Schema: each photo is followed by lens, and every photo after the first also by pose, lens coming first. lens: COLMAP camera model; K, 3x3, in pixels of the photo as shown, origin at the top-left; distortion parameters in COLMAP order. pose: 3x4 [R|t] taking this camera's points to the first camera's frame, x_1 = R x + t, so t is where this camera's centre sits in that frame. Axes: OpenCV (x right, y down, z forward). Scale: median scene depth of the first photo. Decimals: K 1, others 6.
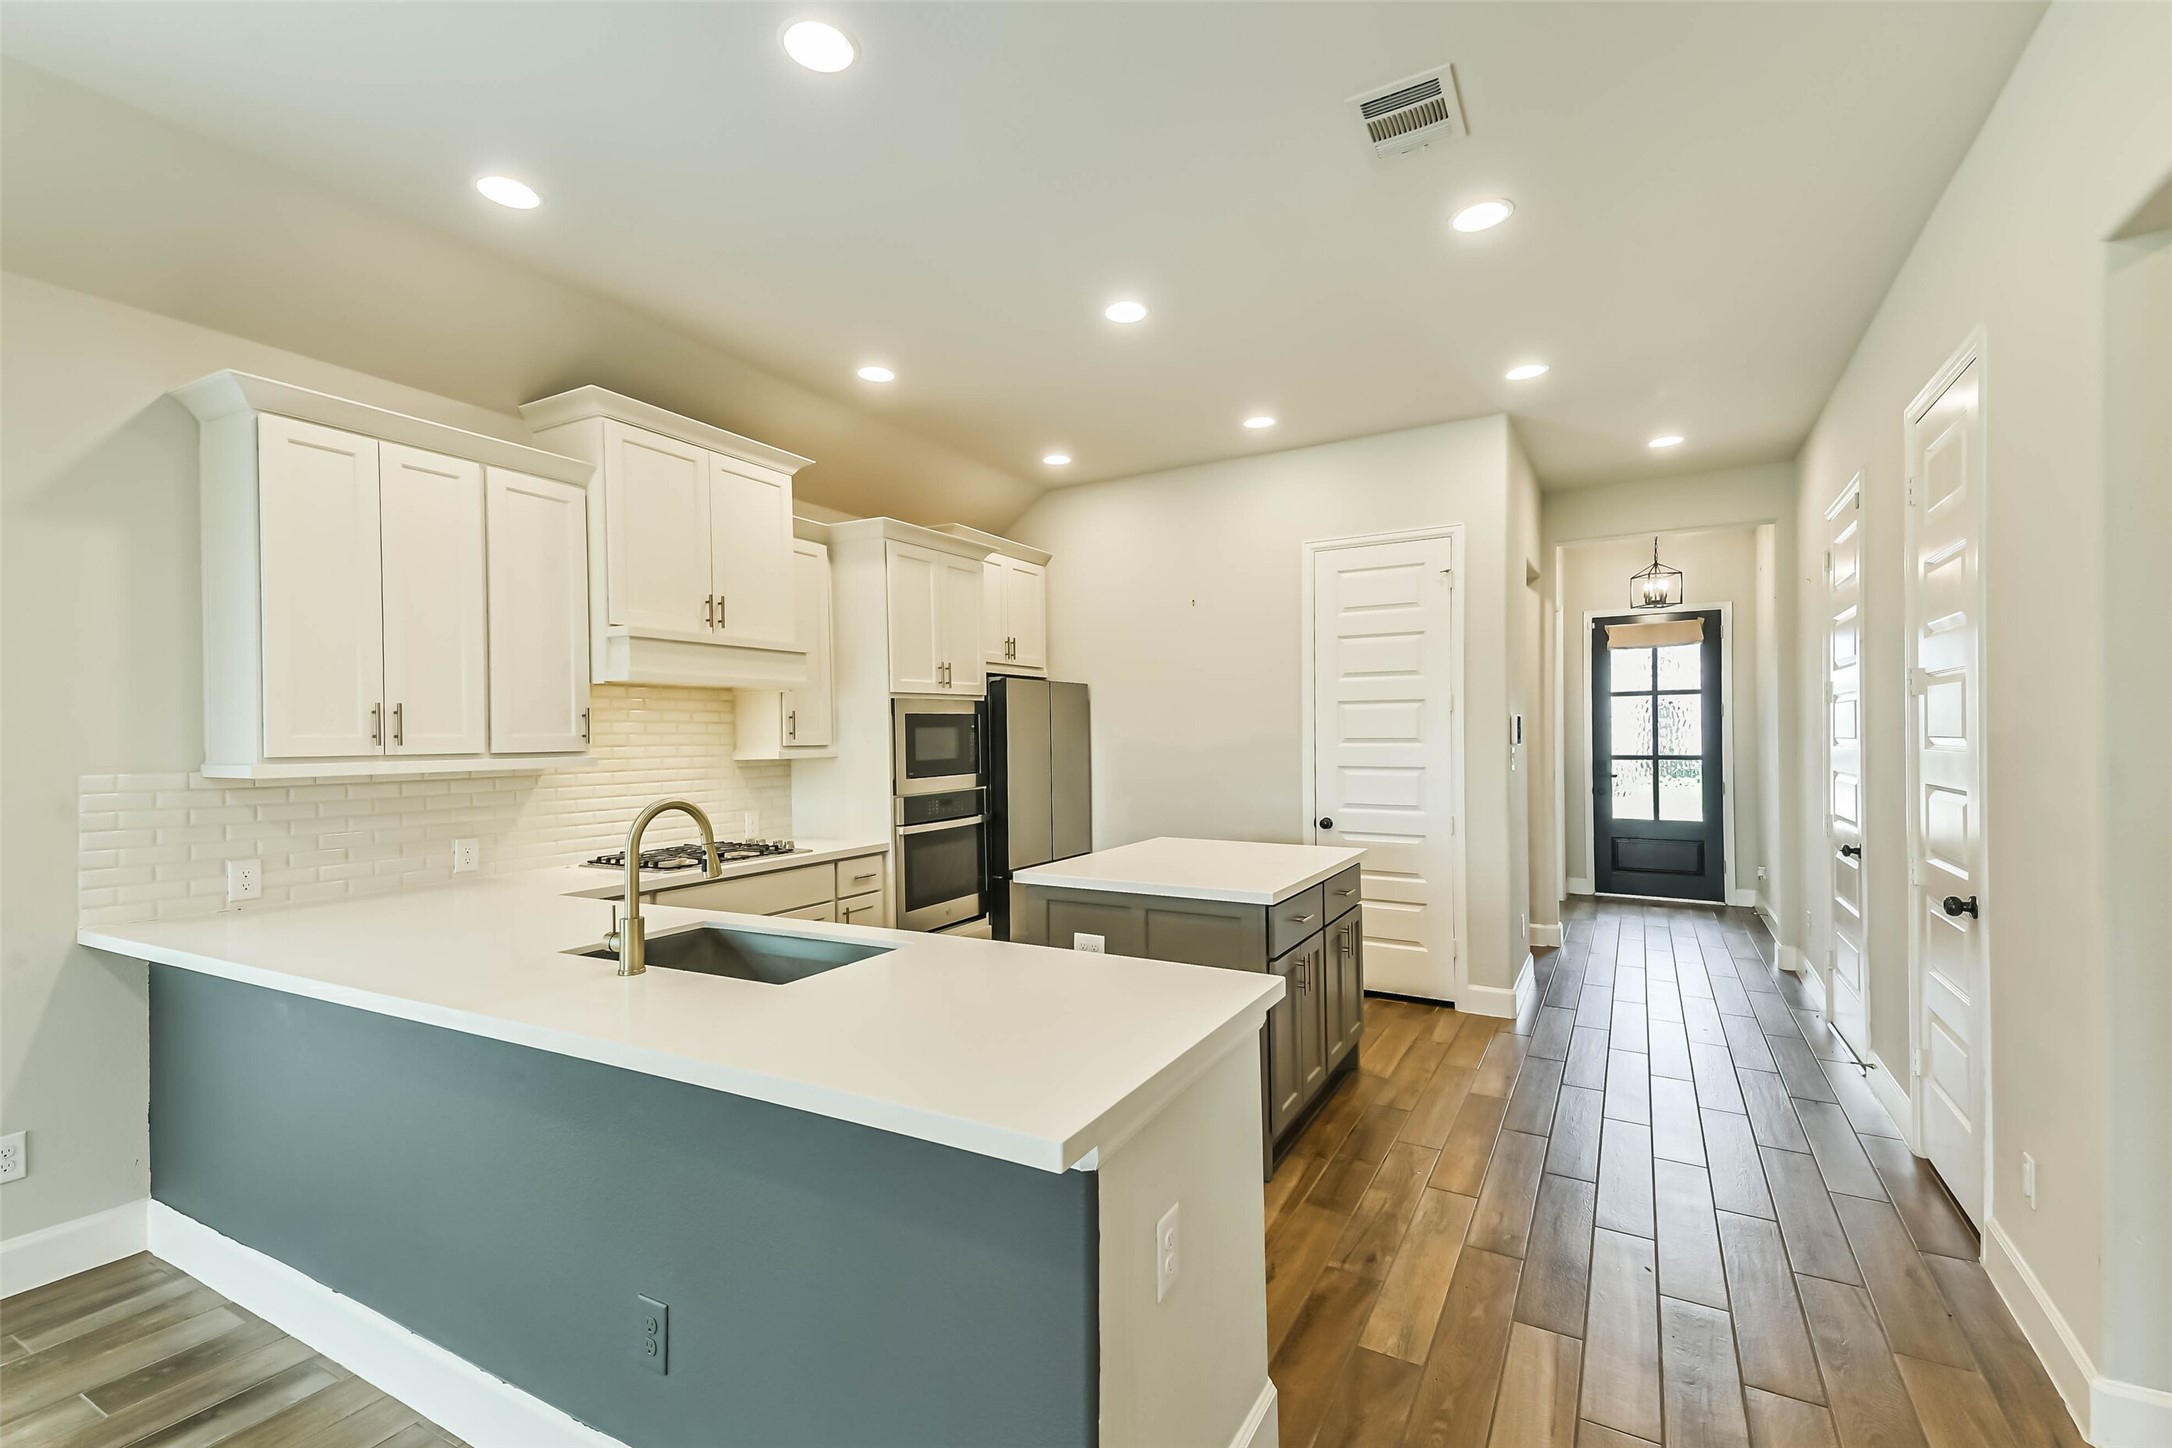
lens RADIAL K [[947.1, 0, 1095.8], [0, 947.1, 734.3], [0, 0, 1]] dist [0.054890, -0.000266]
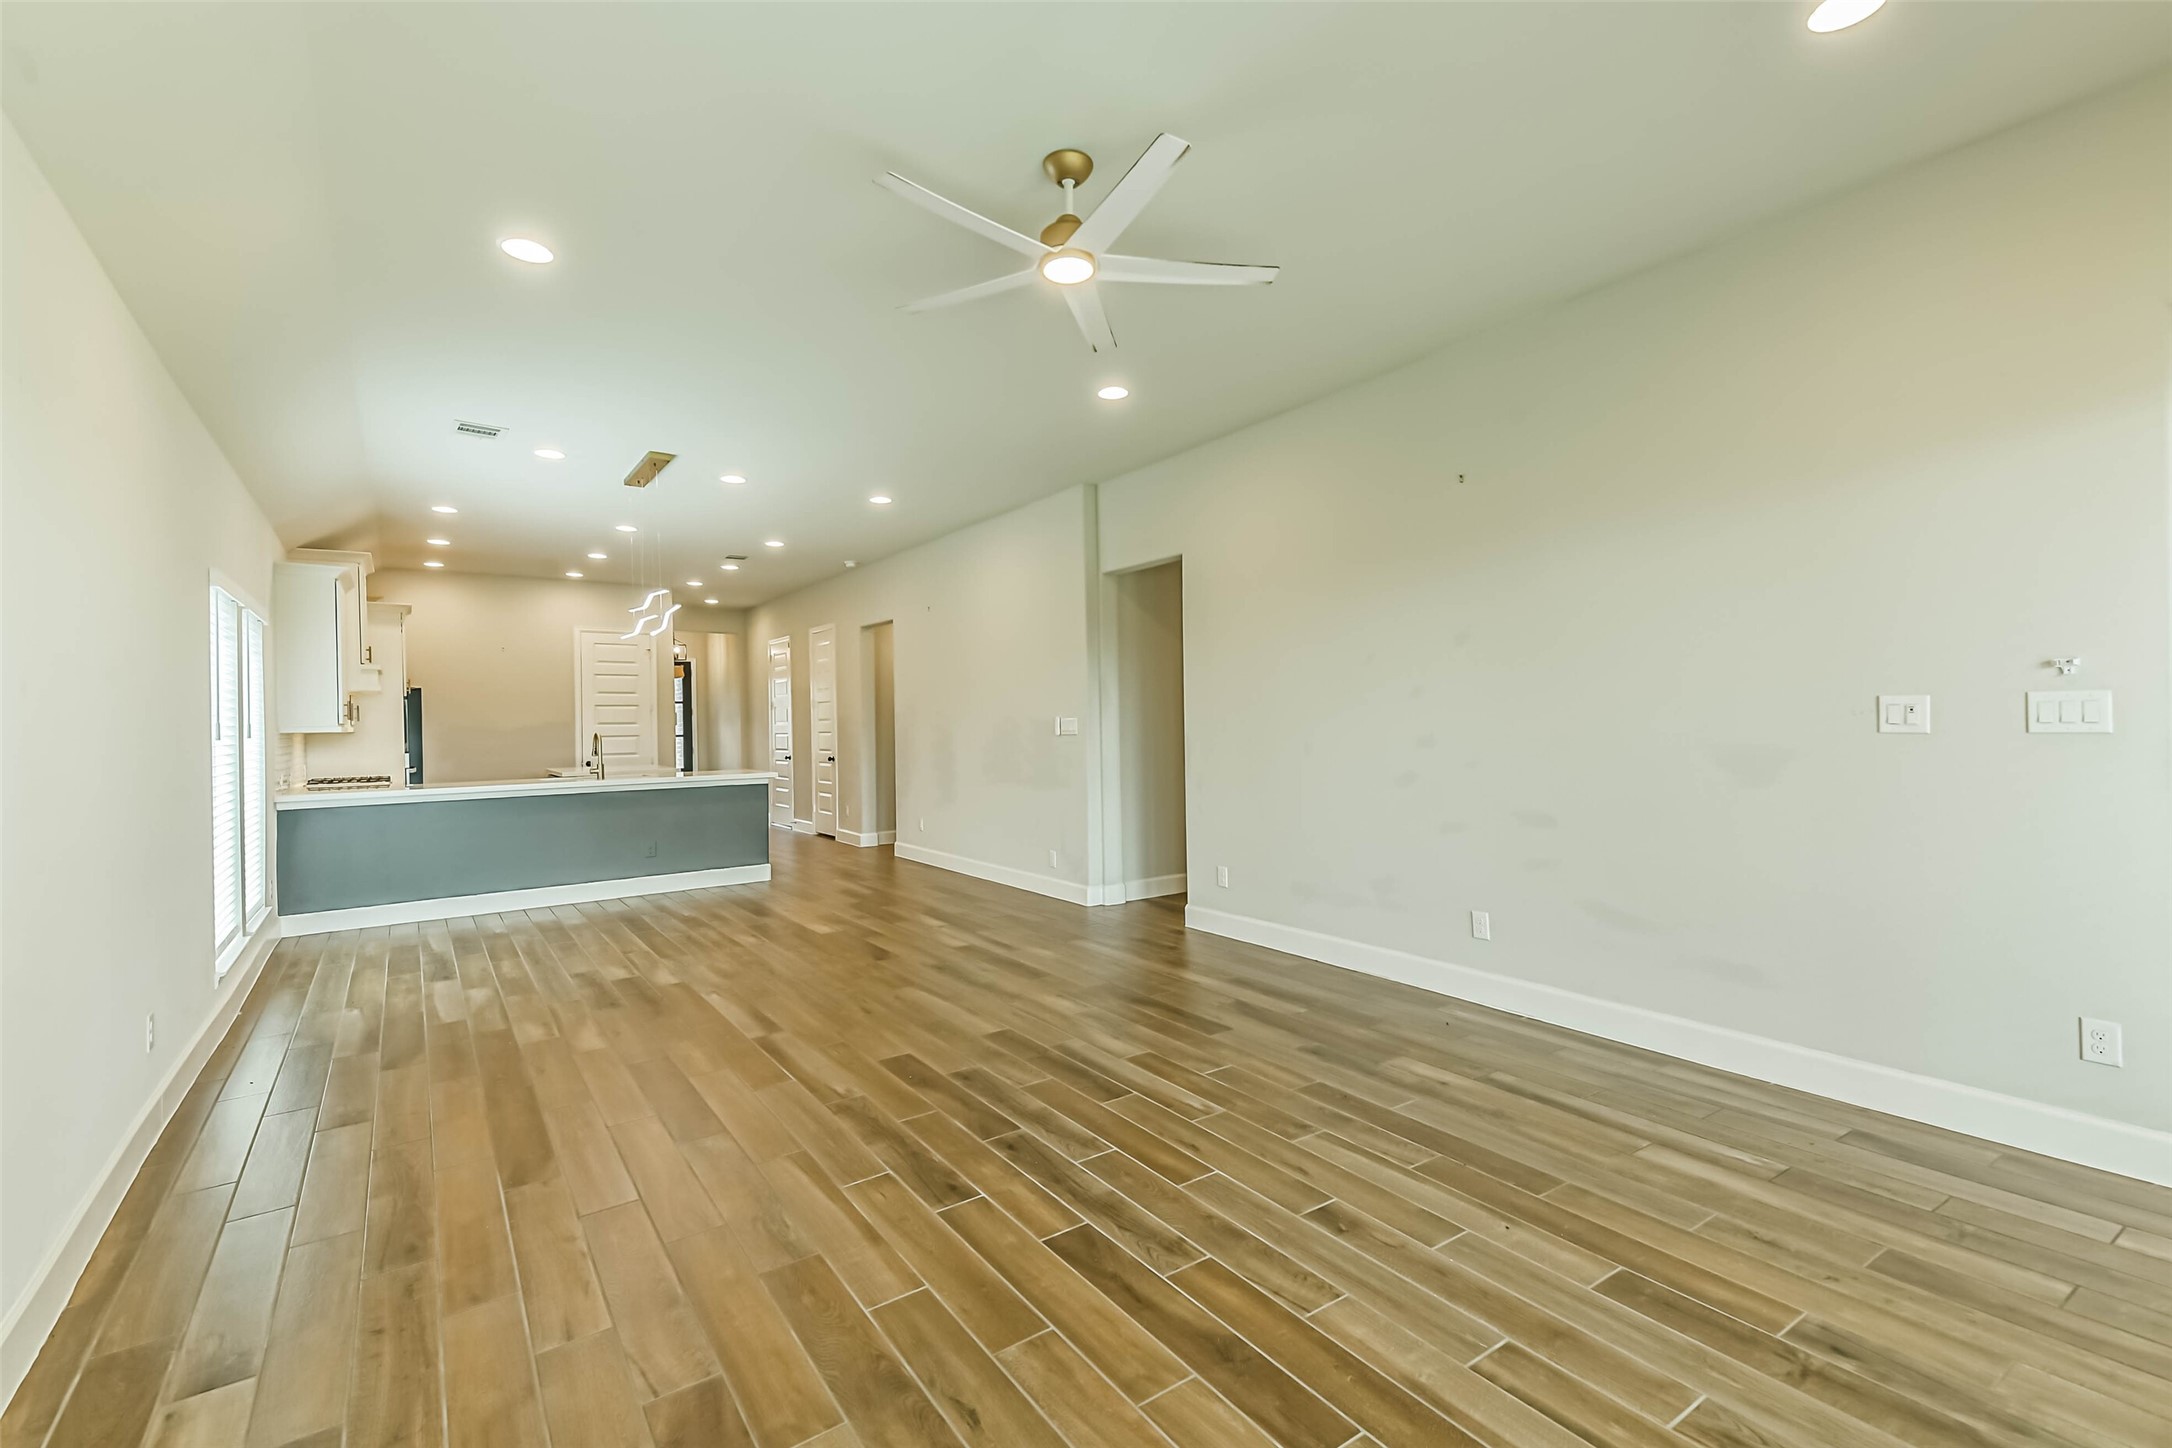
lens RADIAL K [[930.9, 0, 1081.9], [0, 930.9, 724.9], [0, 0, 1]] dist [0.106077, -0.048204]
pose [[0.438297, -0.000856, 0.898830, -1.331452], [0.011035, 0.999929, -0.004428, 0.034874], [-0.898763, 0.011860, 0.438275, -1.019082]]
